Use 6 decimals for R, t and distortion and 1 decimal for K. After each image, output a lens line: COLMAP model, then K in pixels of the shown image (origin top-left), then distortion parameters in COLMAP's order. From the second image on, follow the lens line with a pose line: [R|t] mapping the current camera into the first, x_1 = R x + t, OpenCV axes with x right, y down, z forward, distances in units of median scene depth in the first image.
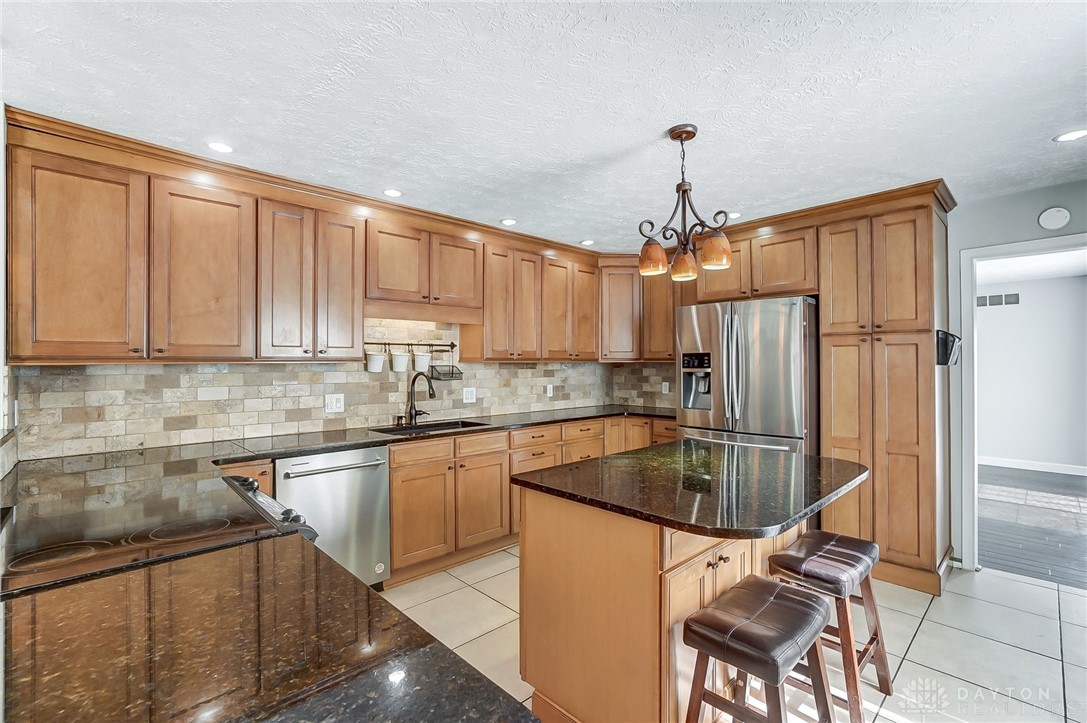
lens RADIAL K [[481.0, 0, 541.2], [0, 481.0, 360.6], [0, 0, 1]] dist [-0.016867, 0.002537]
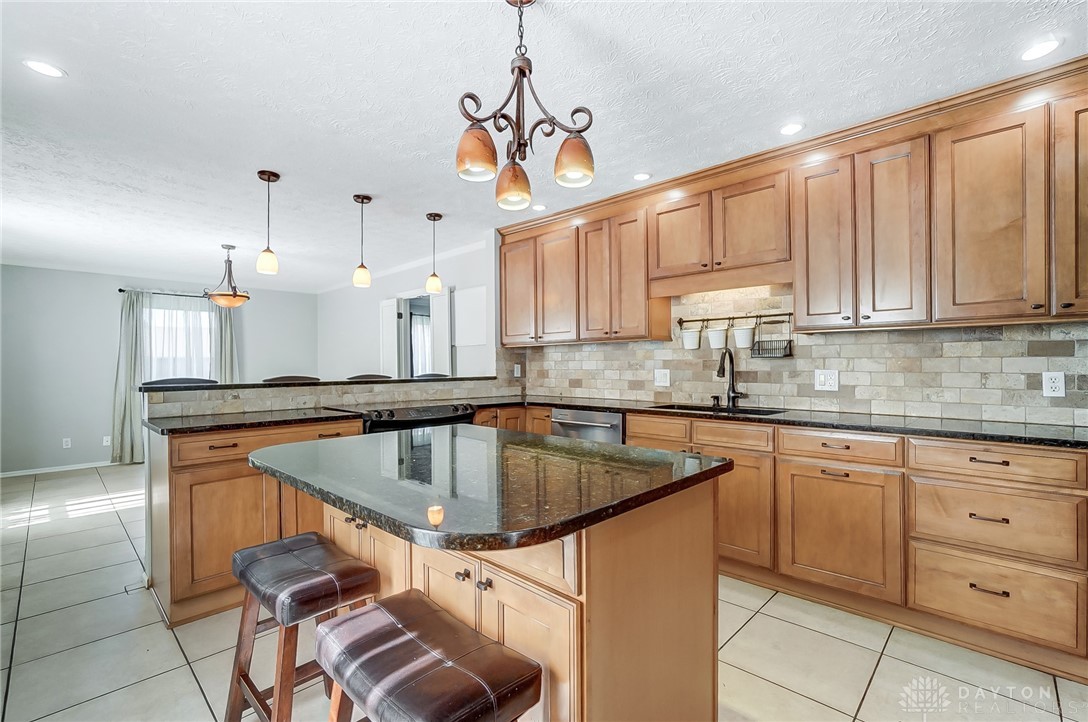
lens RADIAL K [[481.5, 0, 538.8], [0, 481.5, 369.1], [0, 0, 1]] dist [-0.016867, 0.002537]
pose [[0.044519, 0.011197, -0.998946, 0.614077], [0.008968, 0.999892, 0.011607, 0.048424], [0.998968, -0.009476, 0.044413, 0.604865]]
